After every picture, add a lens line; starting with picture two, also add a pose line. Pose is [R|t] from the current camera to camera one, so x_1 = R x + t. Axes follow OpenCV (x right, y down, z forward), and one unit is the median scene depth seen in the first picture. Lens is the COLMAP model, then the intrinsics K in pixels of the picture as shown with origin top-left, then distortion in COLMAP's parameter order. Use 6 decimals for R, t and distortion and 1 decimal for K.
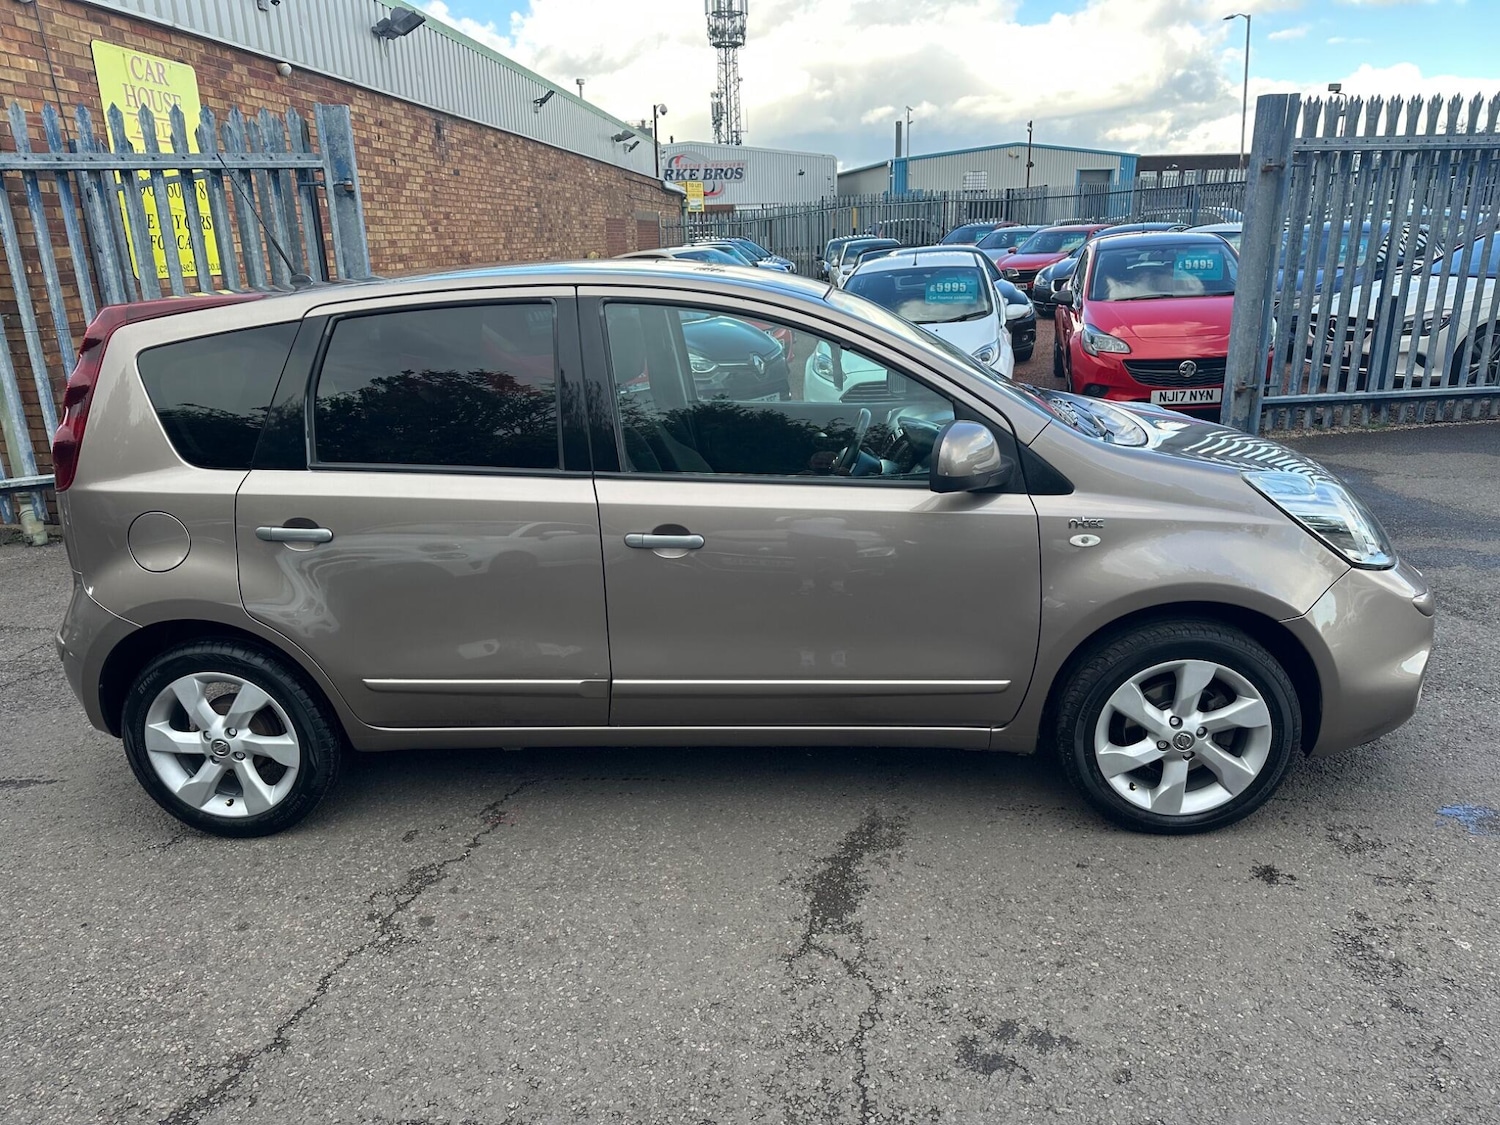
lens RADIAL K [[1058.1, 0, 756.7], [0, 1058.1, 561.3], [0, 0, 1]] dist [0.026277, -0.028122]
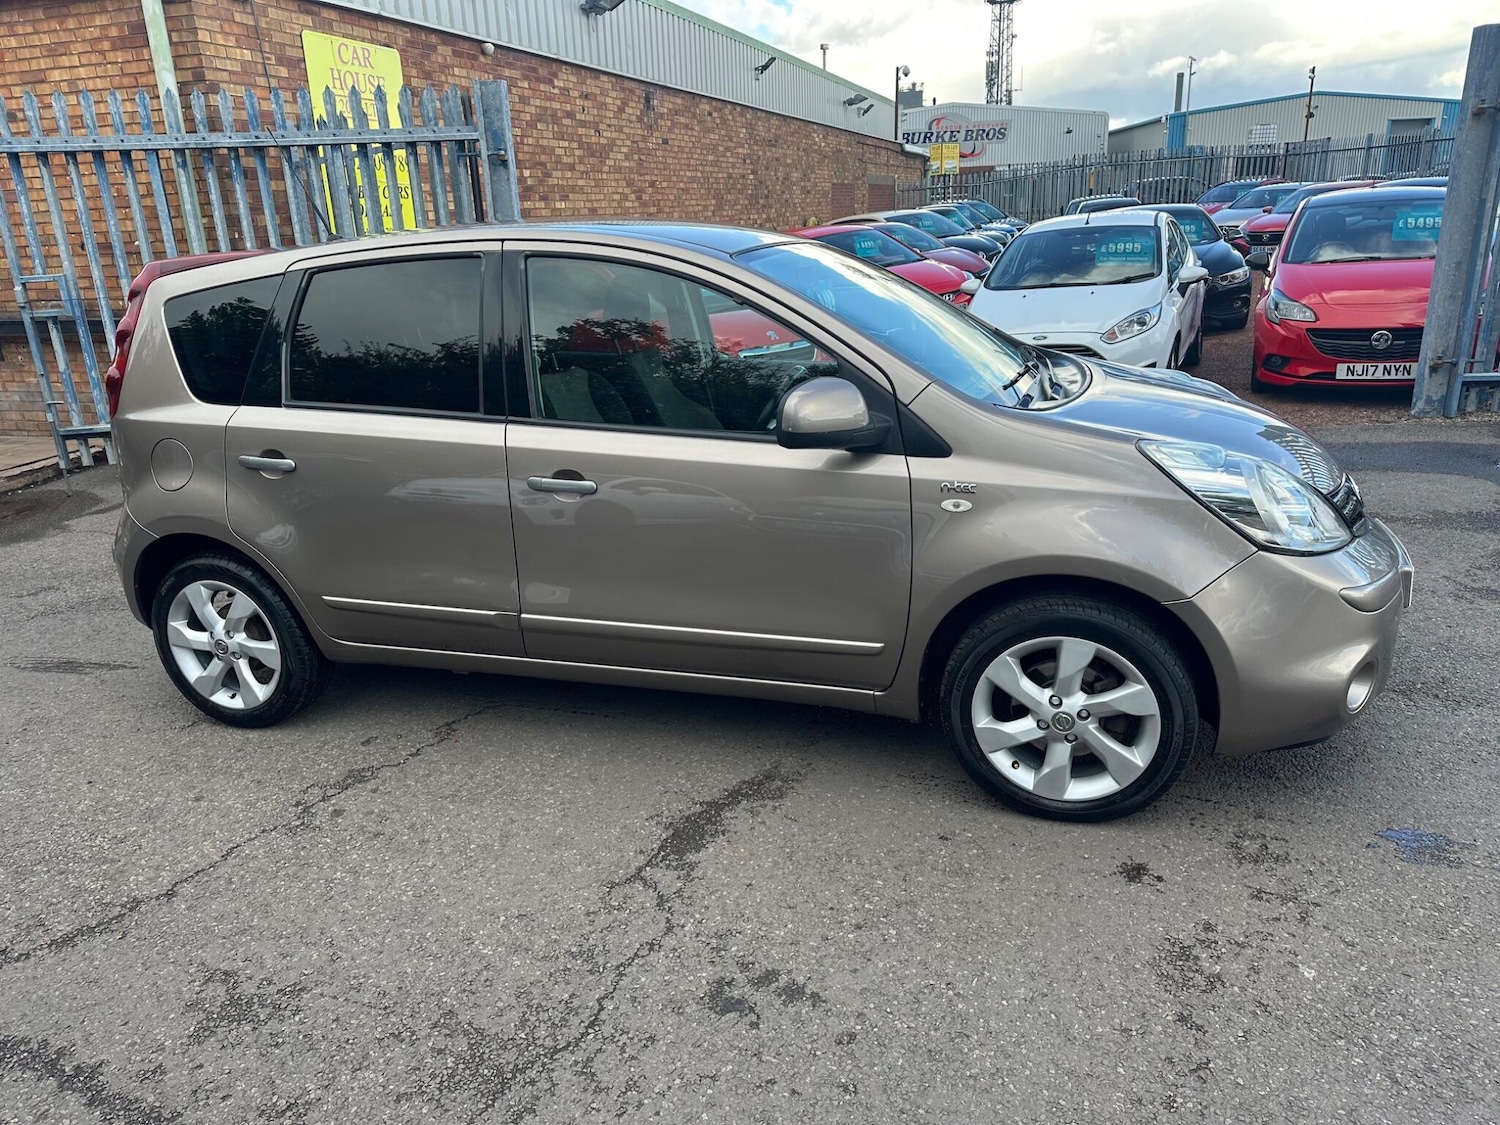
lens RADIAL K [[1056.4, 0, 756.4], [0, 1056.4, 555.1], [0, 0, 1]] dist [0.027498, -0.031386]
pose [[0.970426, 0.063998, -0.232760, 0.142095], [-0.058372, 0.997814, 0.030987, 0.002756], [0.234234, -0.016484, 0.972041, 0.008099]]
